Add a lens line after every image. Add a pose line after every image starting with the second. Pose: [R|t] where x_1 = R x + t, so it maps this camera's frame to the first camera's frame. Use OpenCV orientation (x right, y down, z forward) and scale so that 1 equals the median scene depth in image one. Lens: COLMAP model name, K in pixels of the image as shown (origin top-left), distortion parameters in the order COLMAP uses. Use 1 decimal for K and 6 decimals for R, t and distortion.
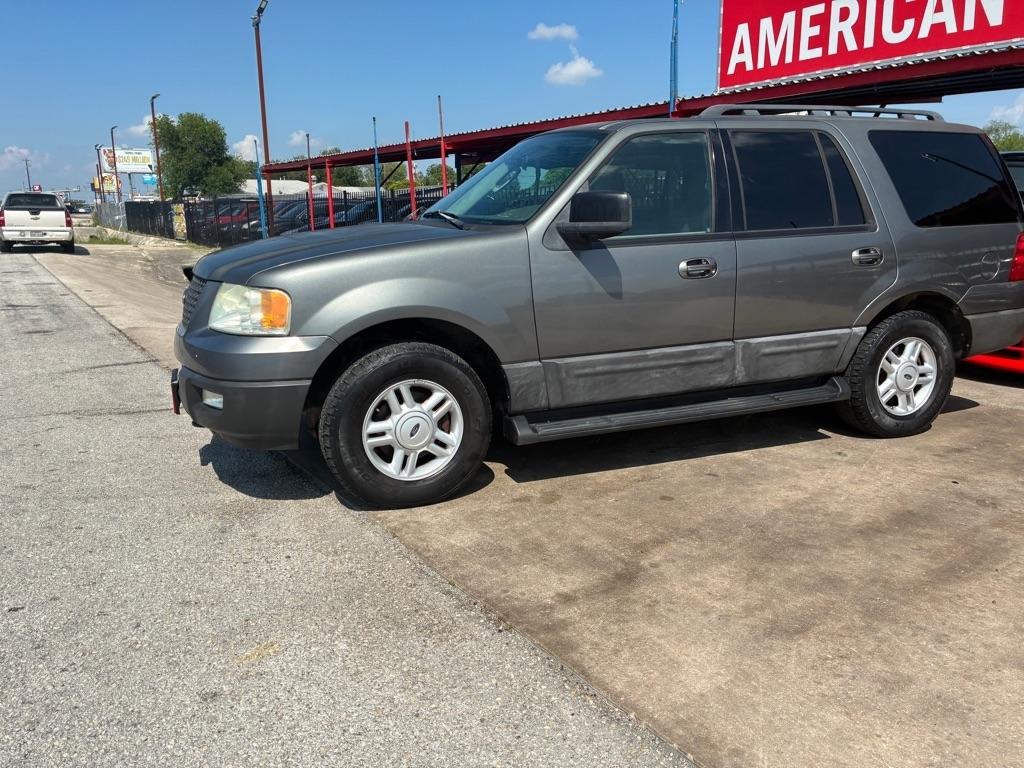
lens RADIAL K [[773.6, 0, 519.4], [0, 773.6, 378.9], [0, 0, 1]] dist [0.047614, -0.069456]
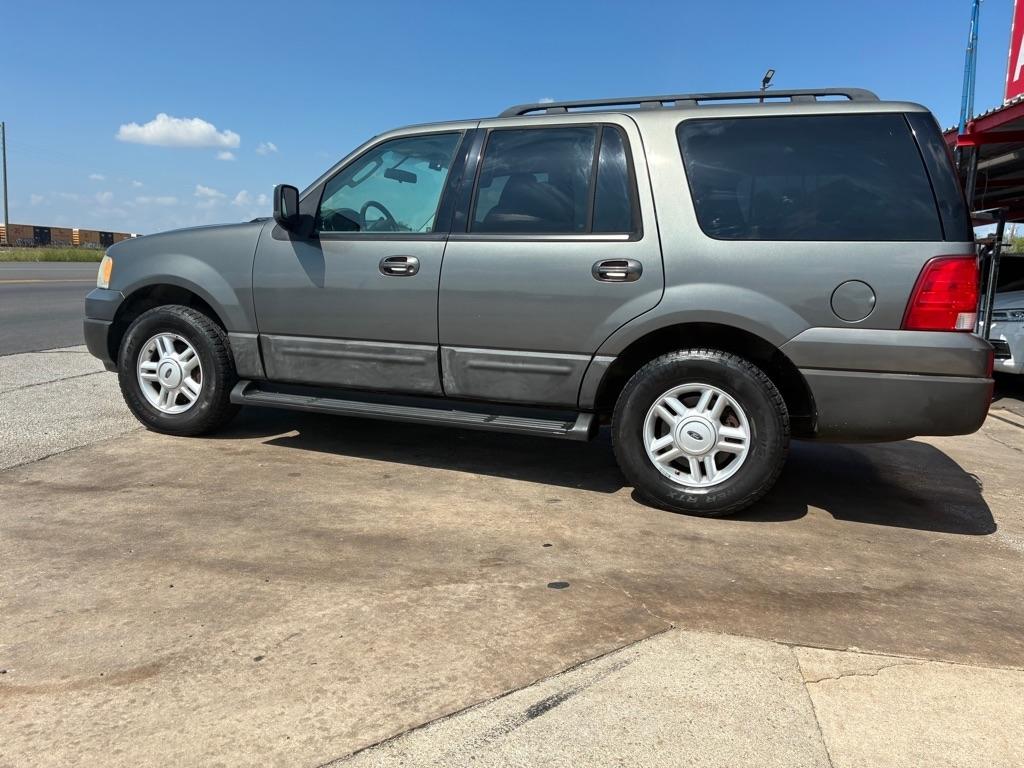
lens RADIAL K [[772.8, 0, 522.8], [0, 772.8, 399.2], [0, 0, 1]] dist [0.049727, -0.066305]
pose [[0.734782, 0.150383, -0.661423, 0.965378], [-0.194243, 0.980927, 0.007239, -0.011864], [0.649896, 0.123158, 0.749978, 0.357429]]
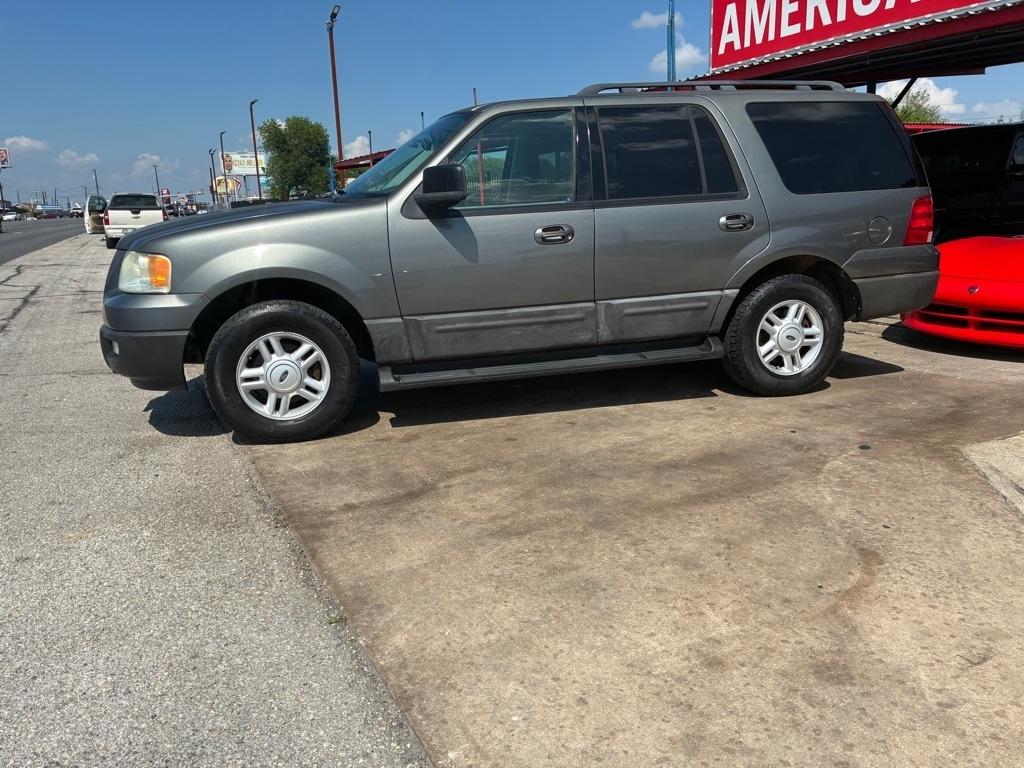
lens RADIAL K [[772.8, 0, 521.6], [0, 772.8, 381.0], [0, 0, 1]] dist [0.047423, -0.065397]
pose [[0.991551, 0.006253, -0.129565, 0.307636], [-0.004906, 0.999931, 0.010718, 0.050291], [0.129623, -0.009992, 0.991513, -0.087351]]
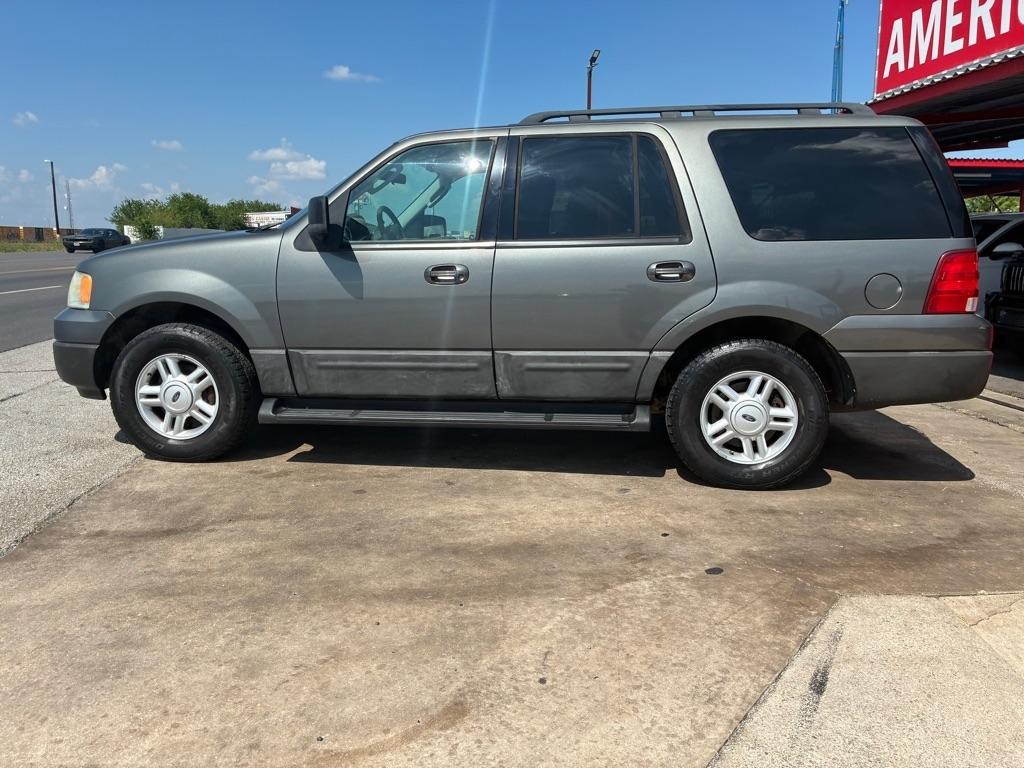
lens RADIAL K [[772.8, 0, 521.6], [0, 772.8, 381.0], [0, 0, 1]] dist [0.047423, -0.065397]
pose [[0.874057, 0.096460, -0.476152, 0.753904], [-0.117075, 0.993028, -0.013741, -0.002814], [0.471507, 0.067756, 0.879256, 0.166713]]
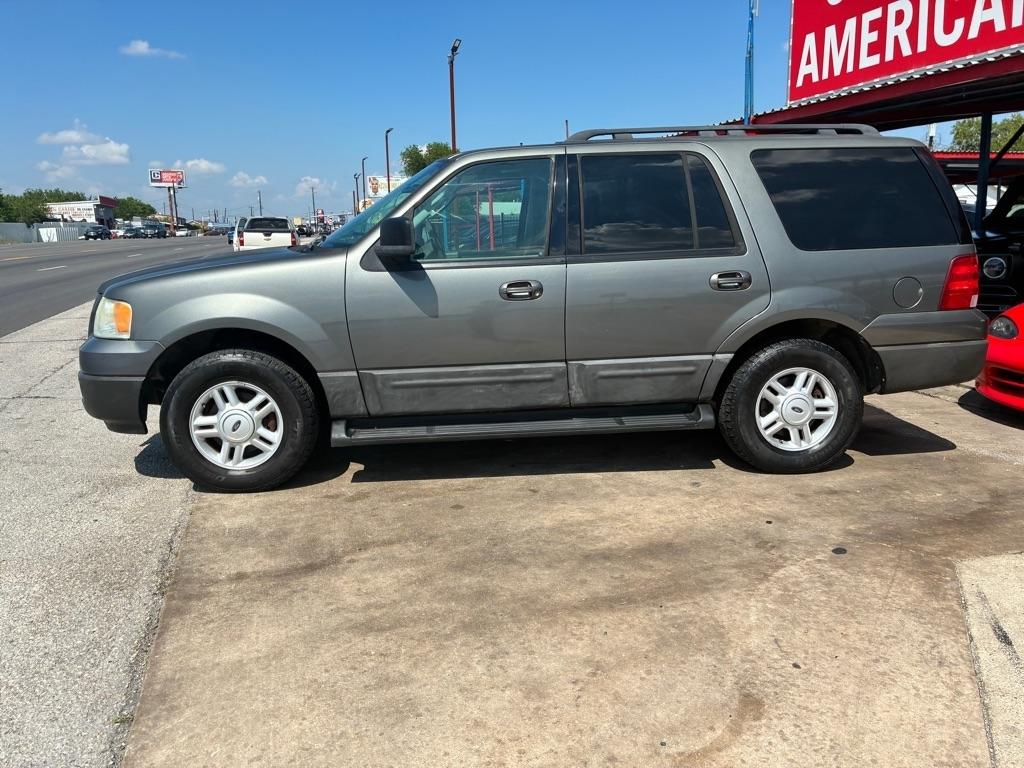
lens RADIAL K [[773.6, 0, 519.4], [0, 773.6, 378.9], [0, 0, 1]] dist [0.047614, -0.069456]
pose [[0.955179, 0.049549, -0.291853, 0.501690], [-0.056558, 0.998277, -0.015622, -0.007189], [0.290576, 0.031429, 0.956336, 0.016440]]
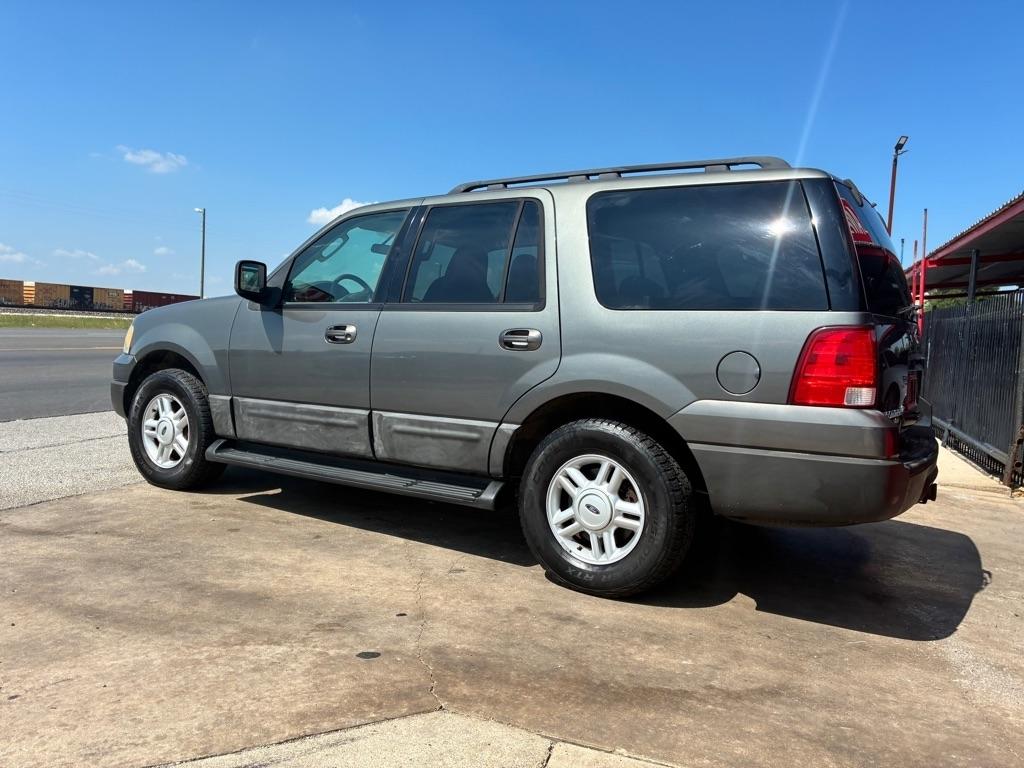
lens RADIAL K [[772.8, 0, 521.6], [0, 772.8, 381.0], [0, 0, 1]] dist [0.047423, -0.065397]
pose [[0.589240, 0.085927, -0.803376, 1.144743], [-0.225234, 0.972381, -0.061195, -0.067007], [0.775929, 0.217005, 0.592319, 0.549024]]
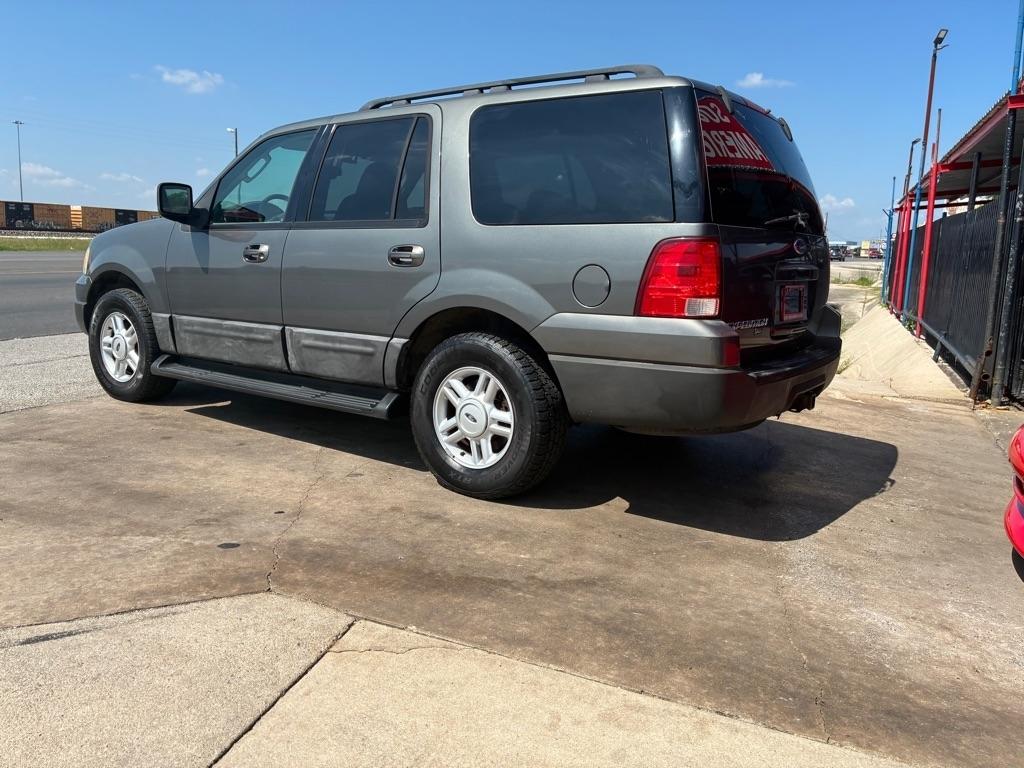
lens RADIAL K [[772.1, 0, 502.9], [0, 772.1, 379.1], [0, 0, 1]] dist [0.047109, -0.062665]
pose [[0.528922, 0.166819, -0.832114, 1.269138], [-0.218584, 0.974189, 0.056362, -0.100174], [0.820038, 0.152076, 0.551734, 0.667274]]
